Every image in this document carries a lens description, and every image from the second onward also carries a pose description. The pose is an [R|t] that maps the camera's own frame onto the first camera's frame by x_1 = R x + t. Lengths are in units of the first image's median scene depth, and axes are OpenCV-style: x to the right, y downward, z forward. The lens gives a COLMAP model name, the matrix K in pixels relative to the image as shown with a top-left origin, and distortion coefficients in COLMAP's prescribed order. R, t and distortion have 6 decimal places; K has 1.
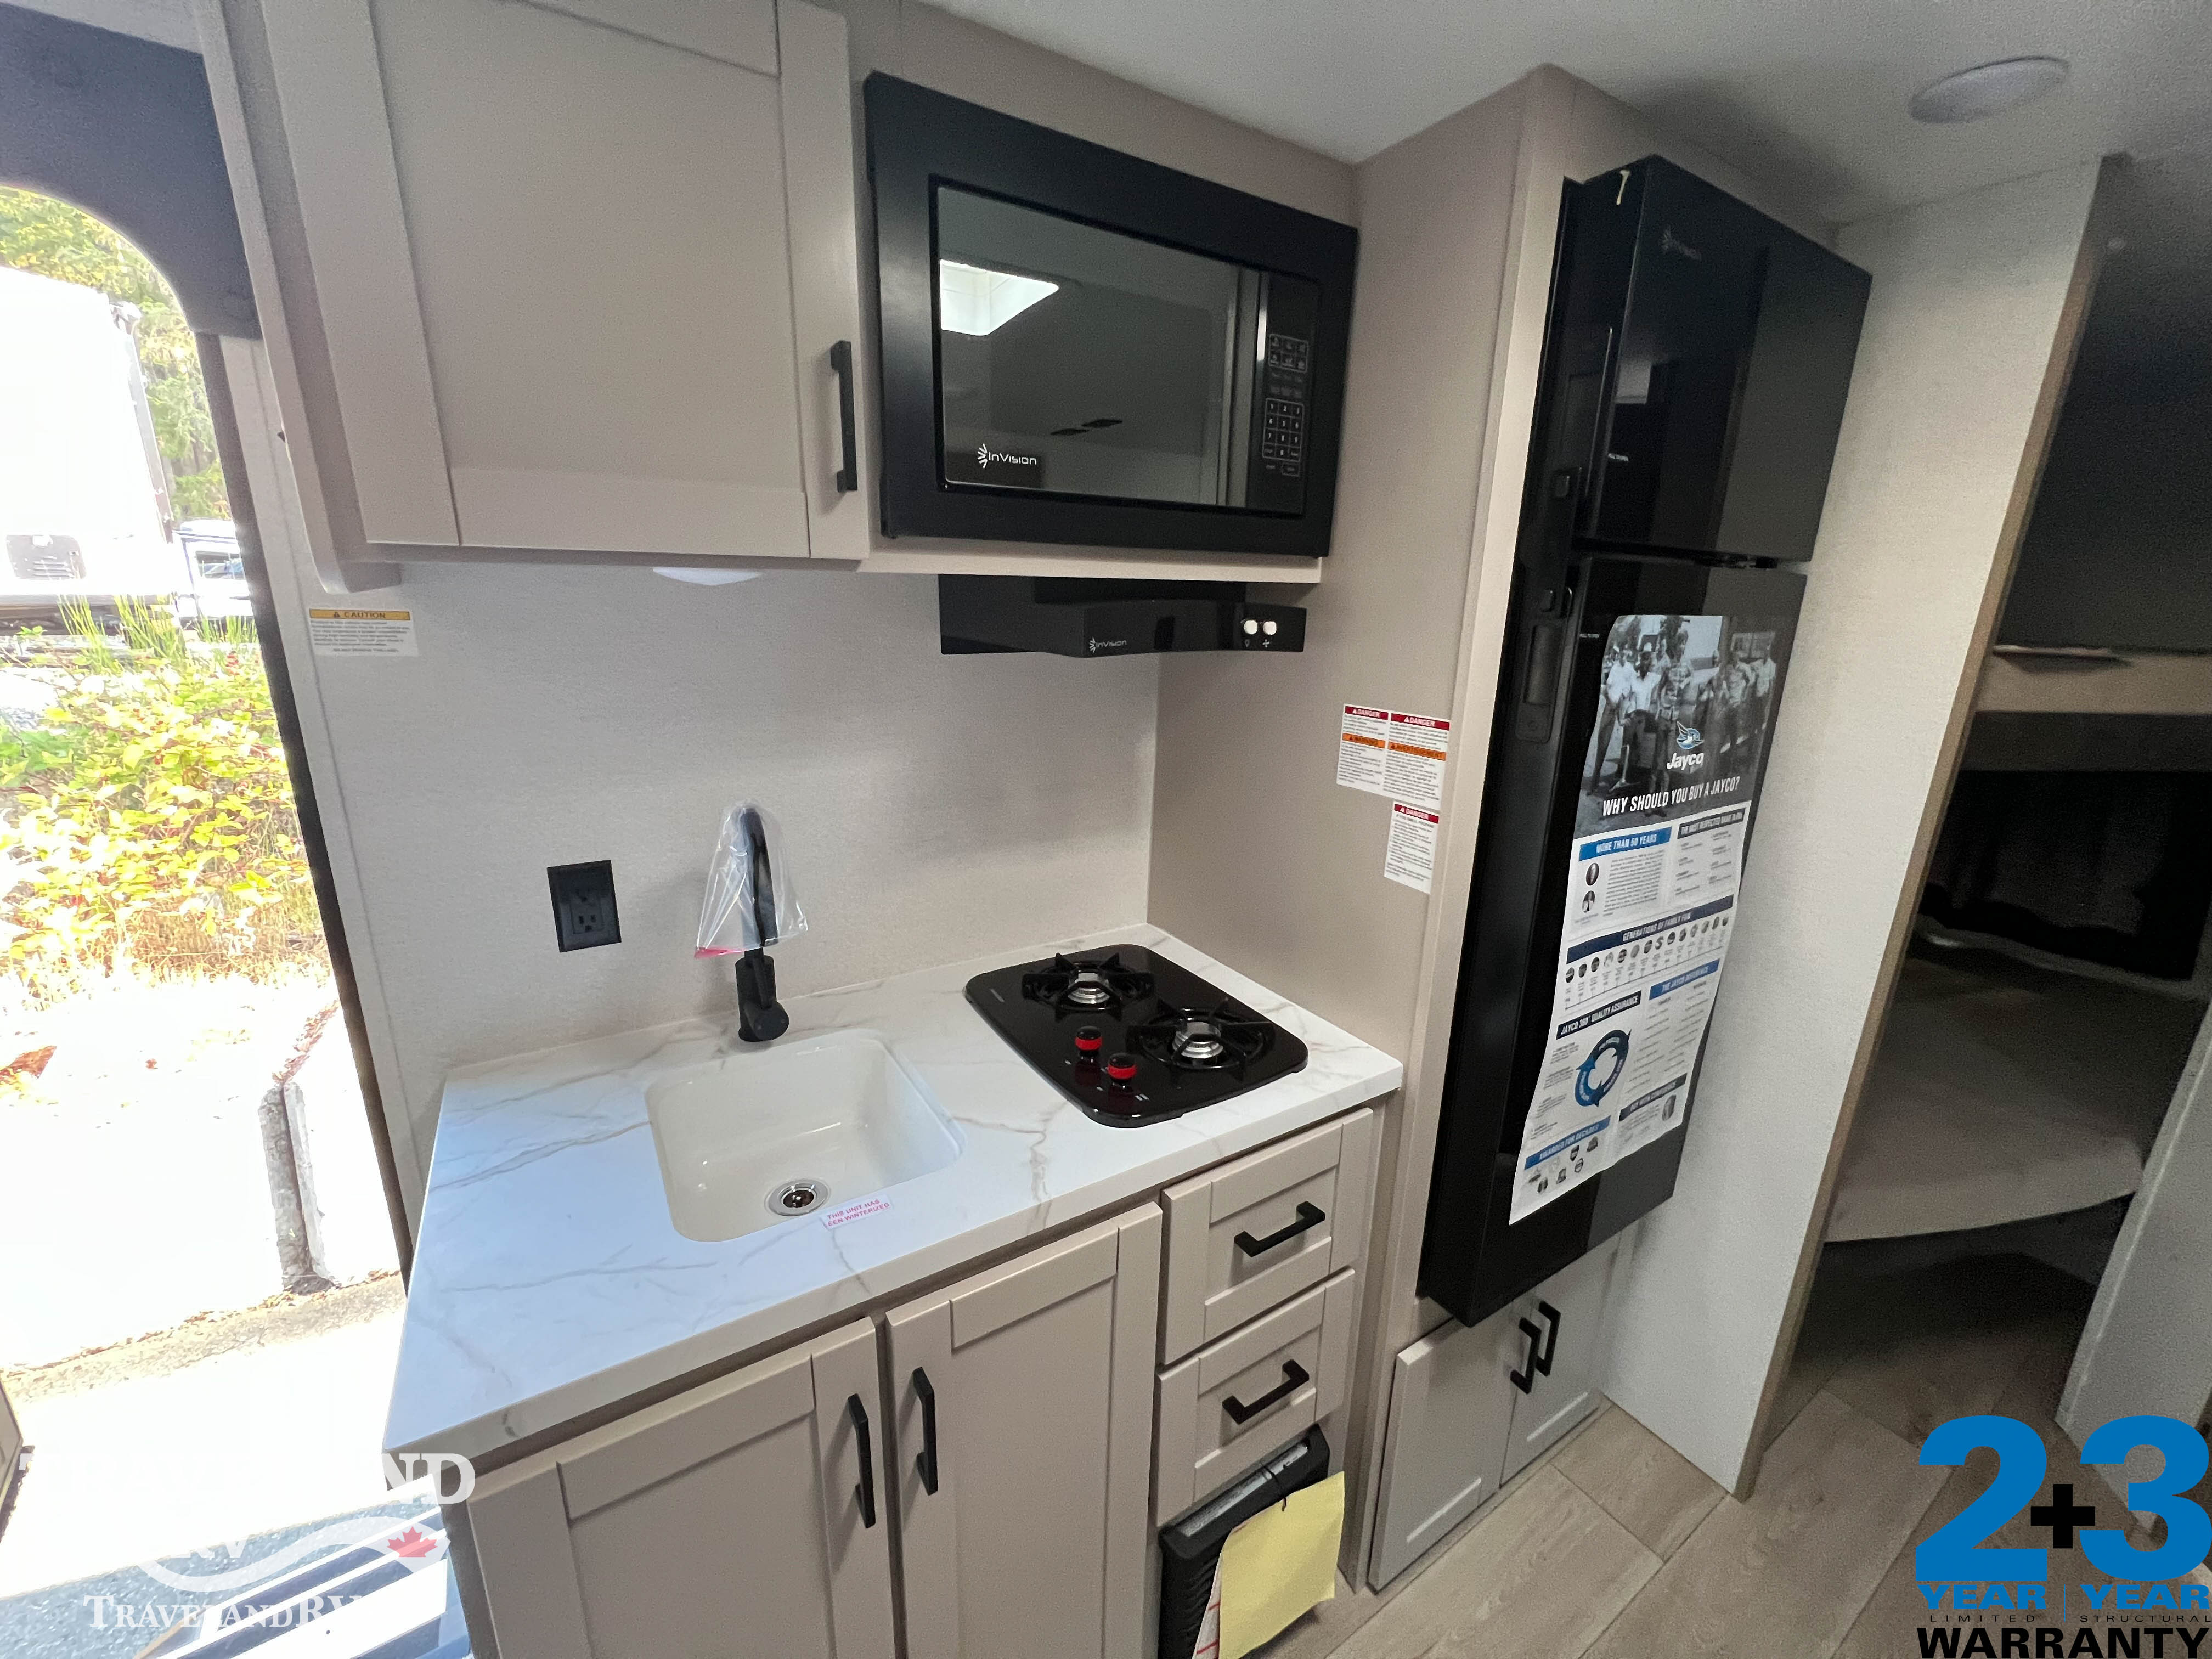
lens RADIAL K [[882.7, 0, 1107.8], [0, 882.7, 828.8], [0, 0, 1]] dist [-0.001653, 0.000415]
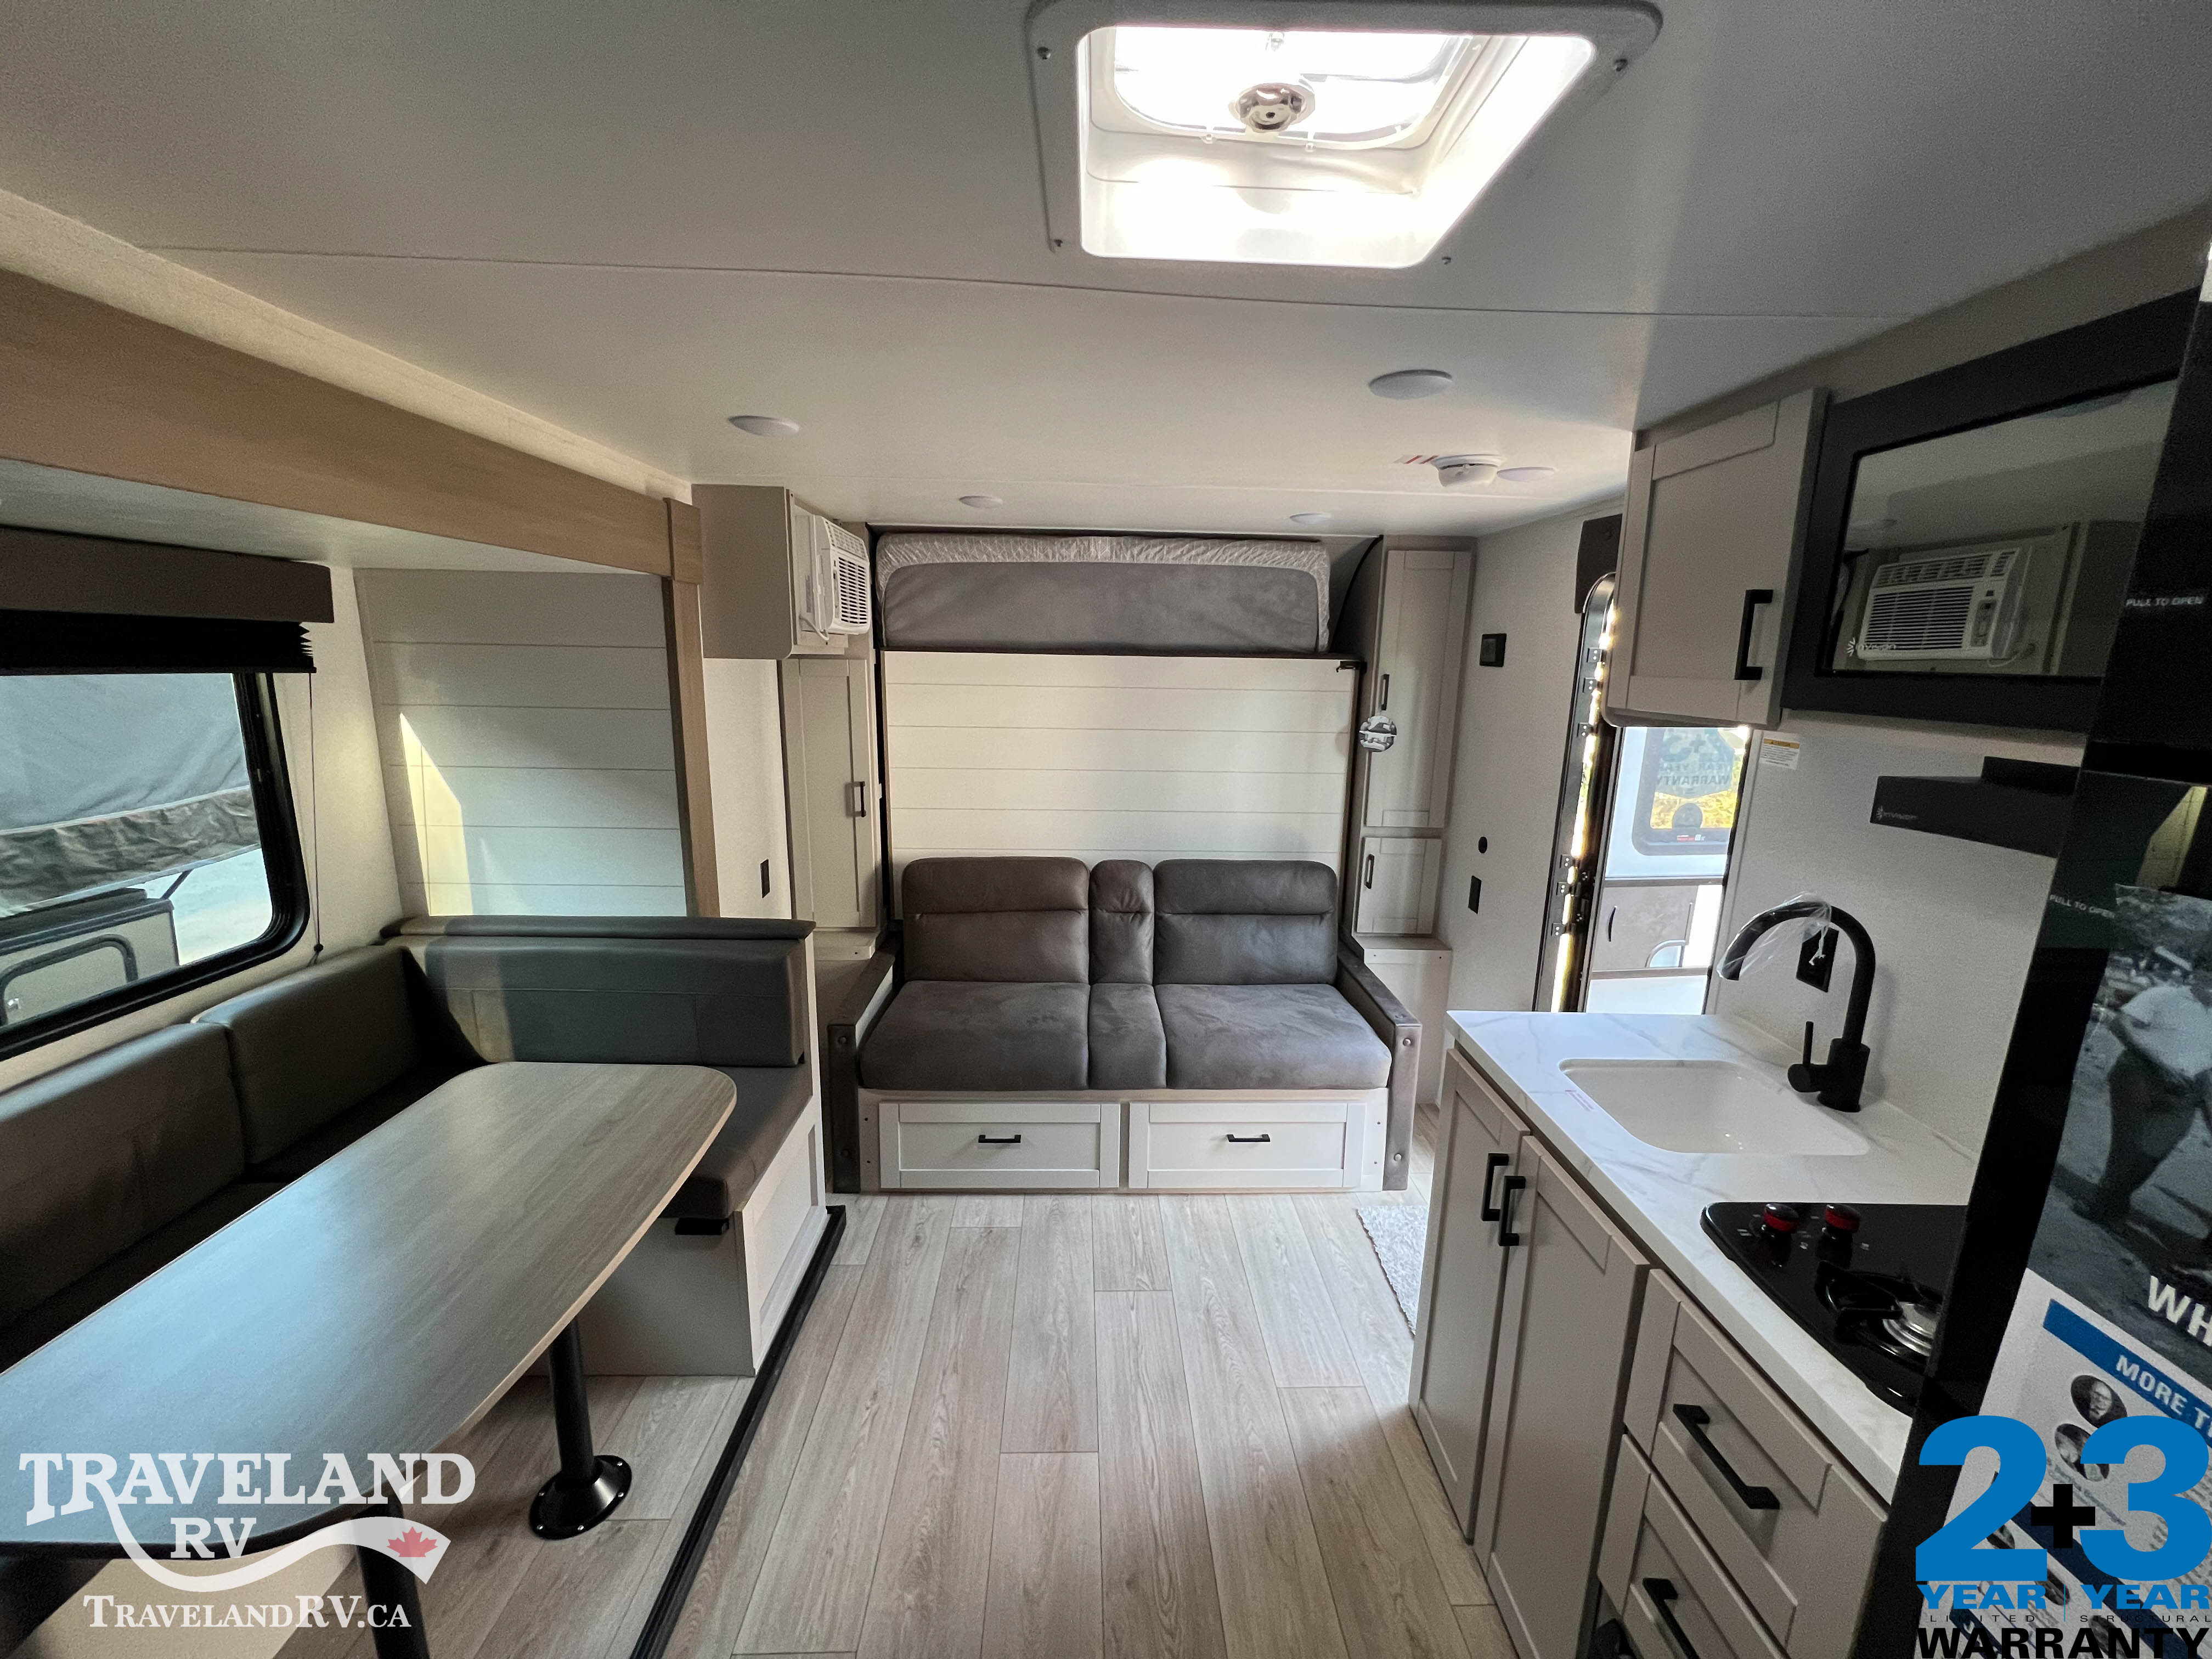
lens RADIAL K [[882.7, 0, 1107.8], [0, 882.7, 828.8], [0, 0, 1]] dist [-0.001653, 0.000415]
pose [[-0.510278, 0.140381, -0.848475, 1.100185], [-0.256927, 0.916648, 0.306178, -0.228274], [0.820734, 0.374232, -0.431678, 0.588900]]
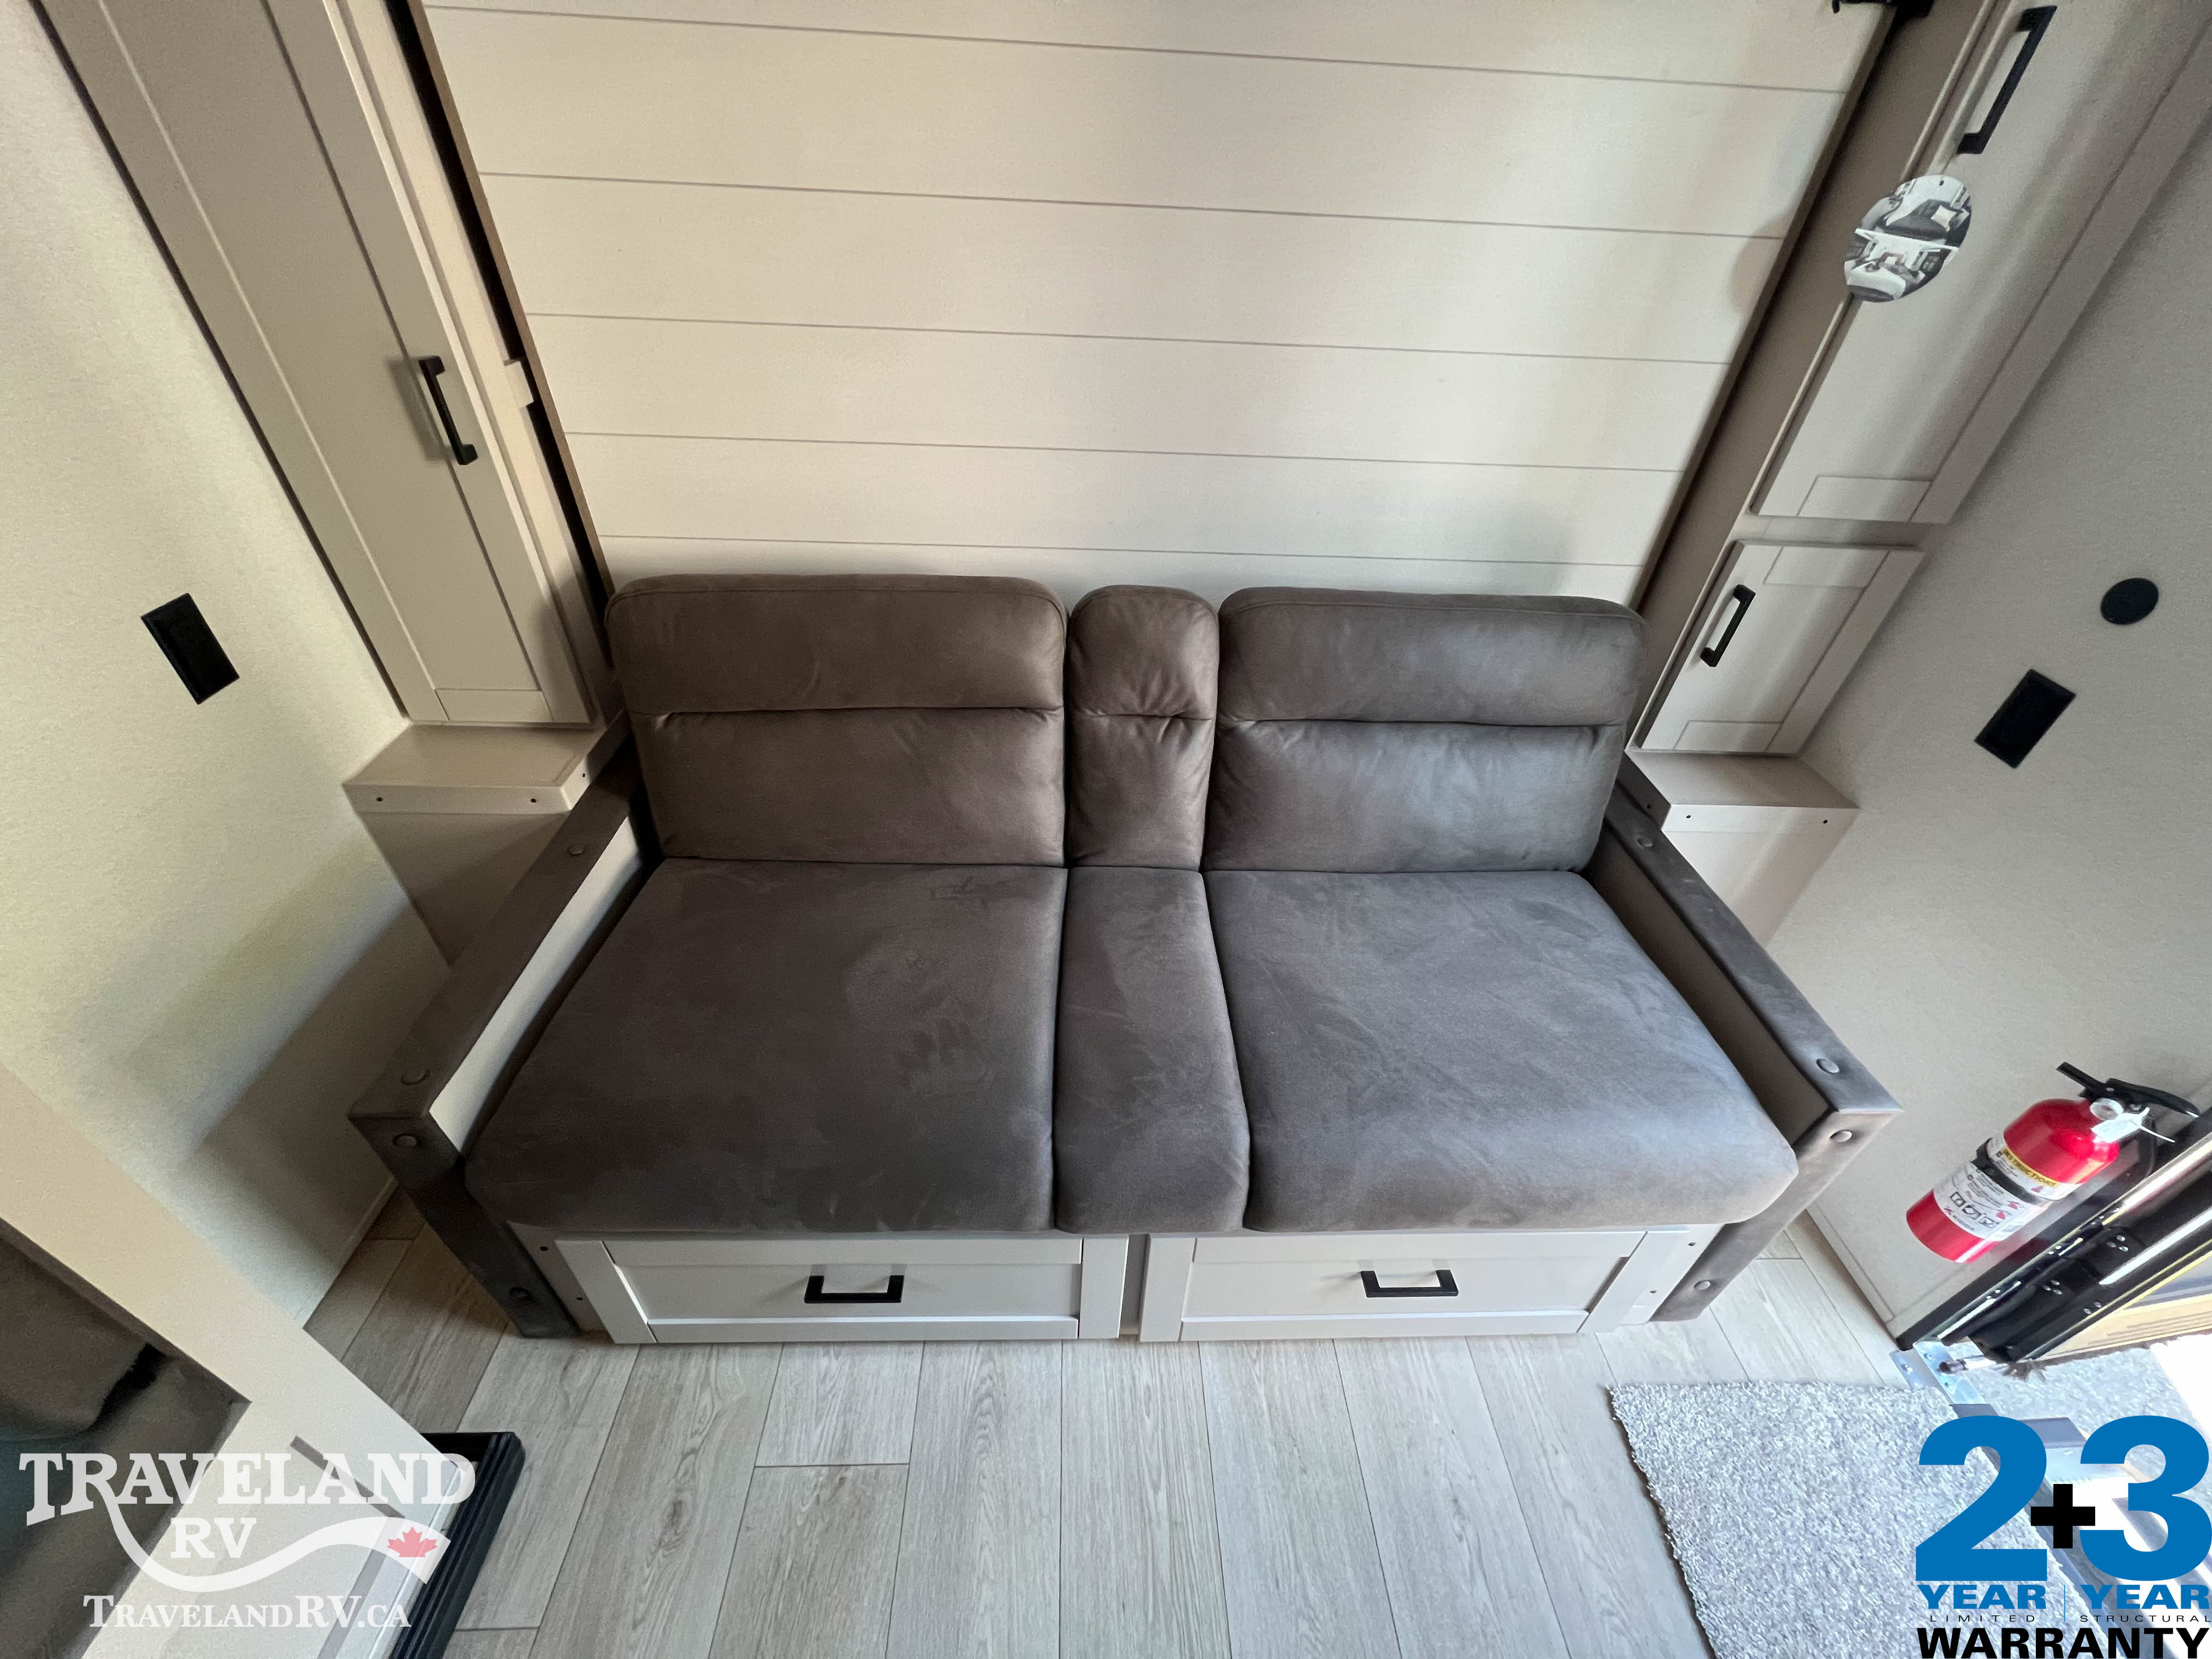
lens RADIAL K [[882.7, 0, 1107.8], [0, 882.7, 828.8], [0, 0, 1]] dist [-0.001653, 0.000415]
pose [[-0.513118, 0.489494, -0.705057, -0.223724], [-0.278206, 0.682243, 0.676125, 0.136964], [0.811980, 0.543083, -0.213891, -0.131696]]
